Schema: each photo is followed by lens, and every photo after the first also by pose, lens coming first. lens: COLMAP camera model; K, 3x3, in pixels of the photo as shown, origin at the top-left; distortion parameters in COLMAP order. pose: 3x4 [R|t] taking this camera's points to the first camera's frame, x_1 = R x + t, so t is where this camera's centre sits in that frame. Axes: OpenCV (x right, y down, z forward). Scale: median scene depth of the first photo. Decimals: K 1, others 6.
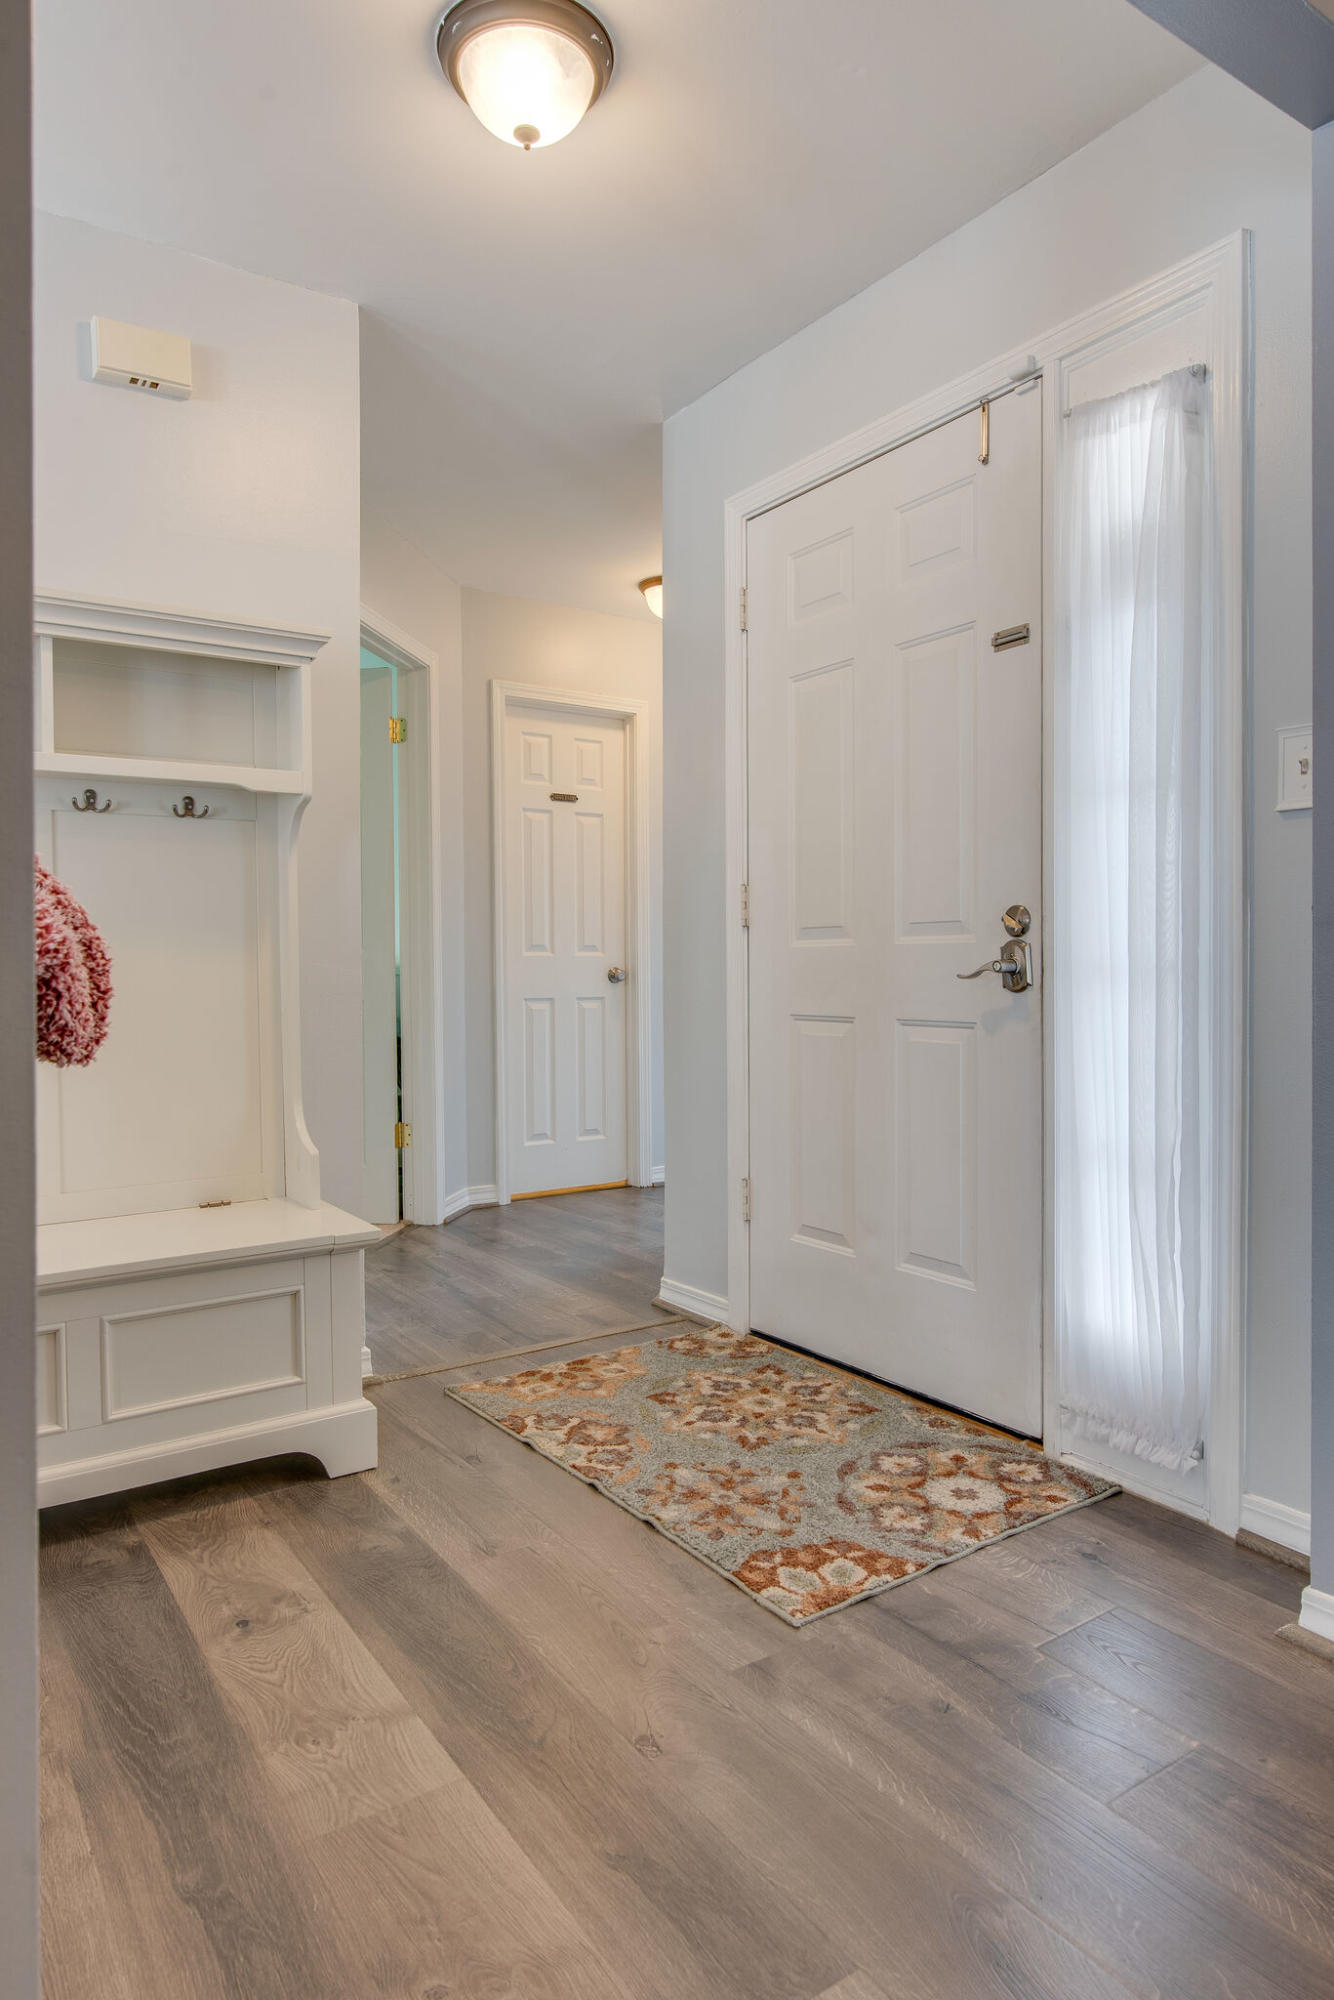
lens RADIAL K [[1217.4, 0, 649.8], [0, 1217.4, 991.3], [0, 0, 1]] dist [-0.015830, -0.000149]
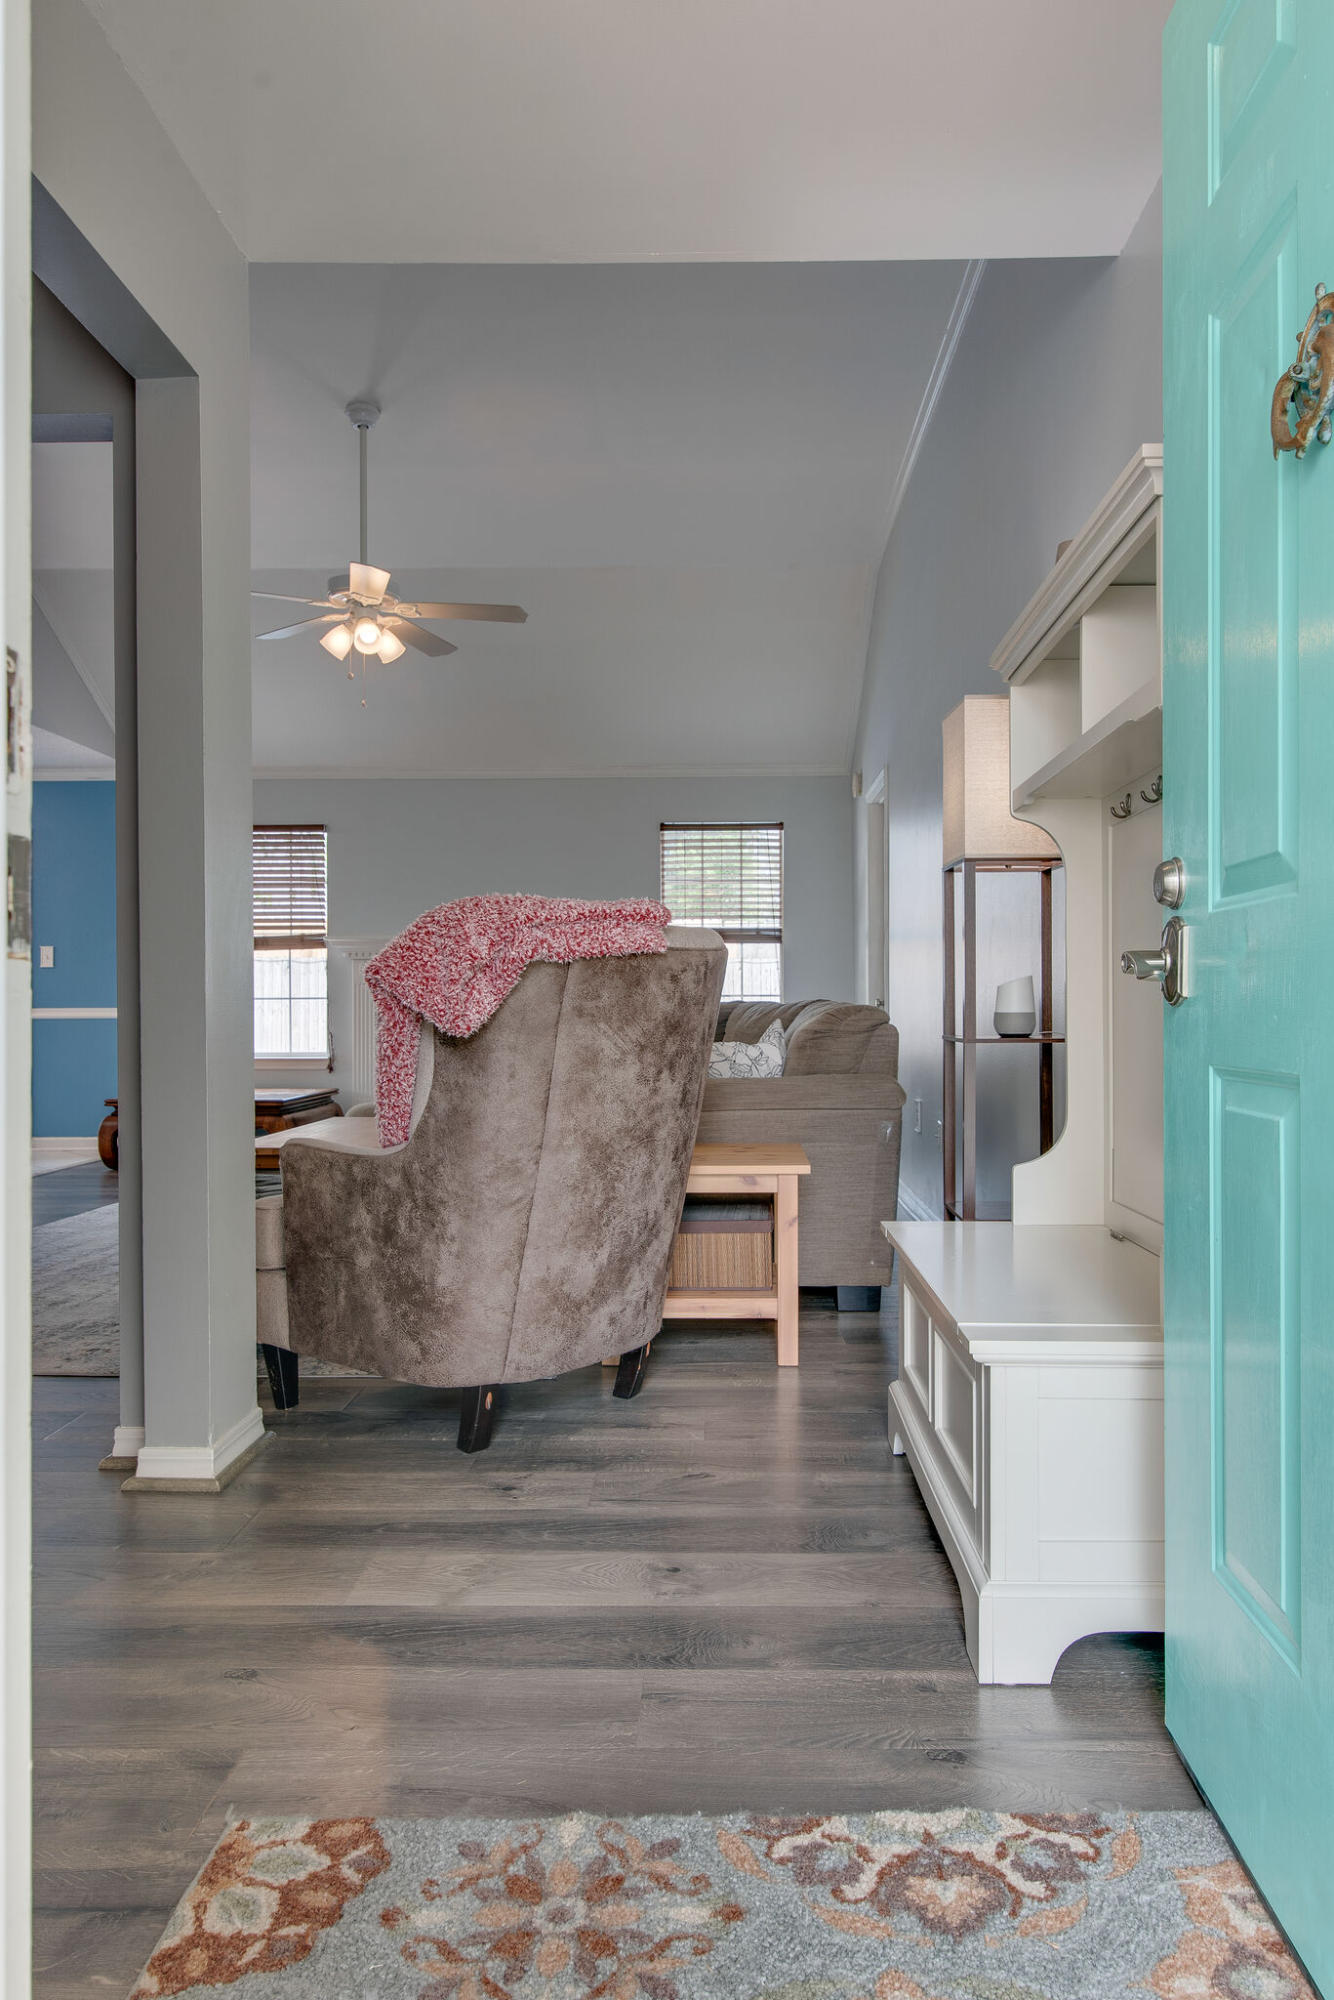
lens RADIAL K [[1299.9, 0, 700.7], [0, 1299.9, 1000.4], [0, 0, 1]] dist [0.003959, -0.008708]
pose [[-0.558944, 0.003183, -0.829199, 0.518018], [-0.007611, 0.999931, 0.008968, -0.001330], [0.829170, 0.011324, -0.558881, 1.392850]]
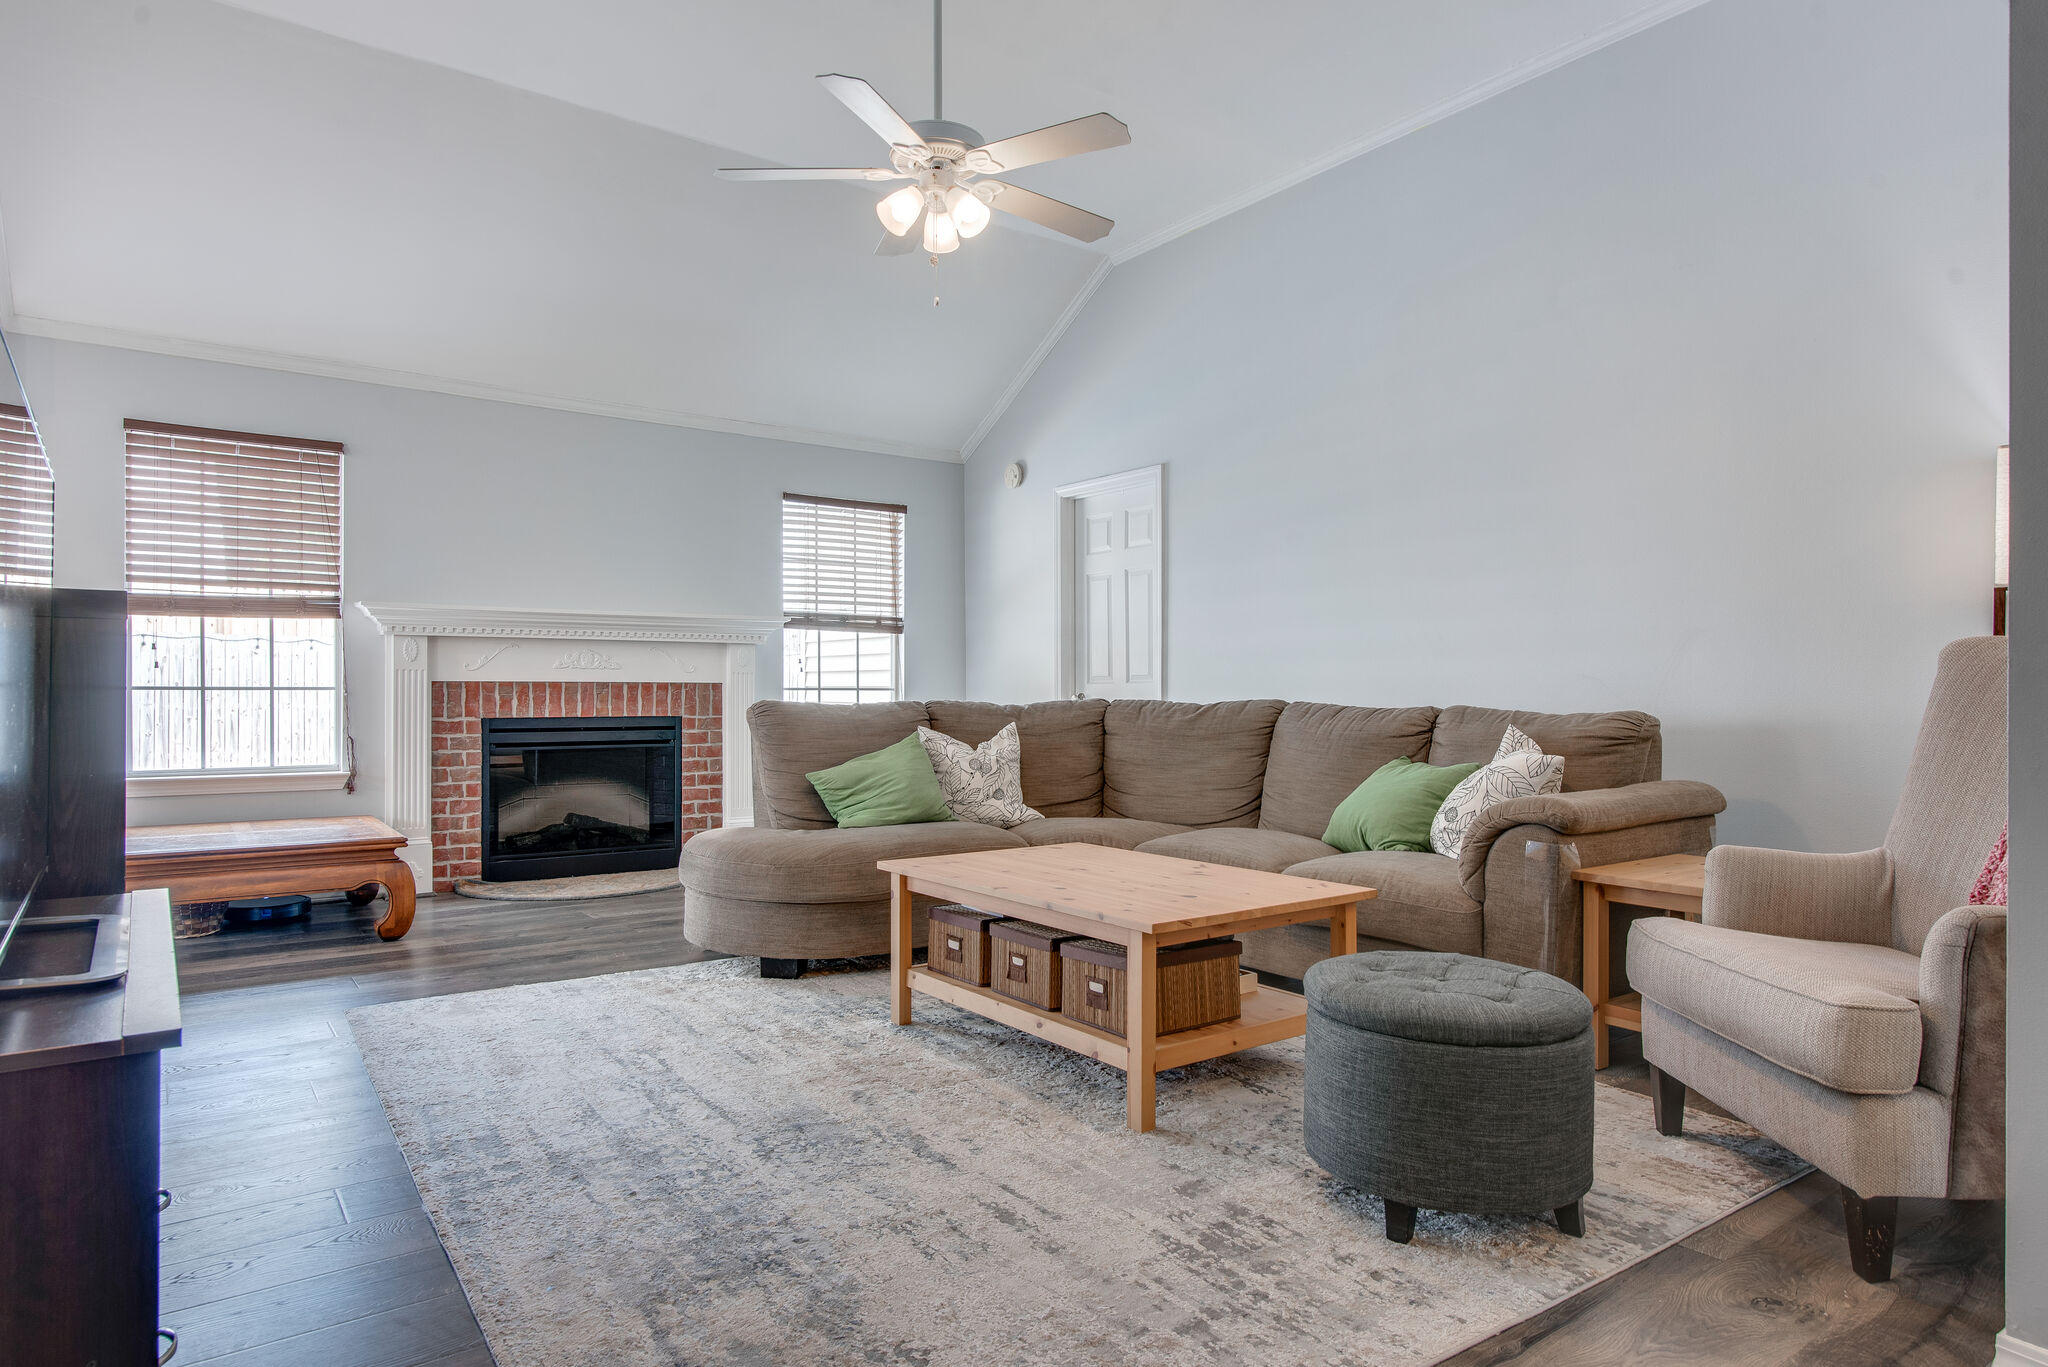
lens RADIAL K [[1190.2, 0, 1045.6], [0, 1190.2, 694.0], [0, 0, 1]] dist [0.009361, -0.001837]
pose [[0.048535, 0.007980, -0.998790, 0.512619], [-0.020097, 0.999773, 0.007012, -0.001678], [0.998619, 0.019732, 0.048684, -0.447833]]
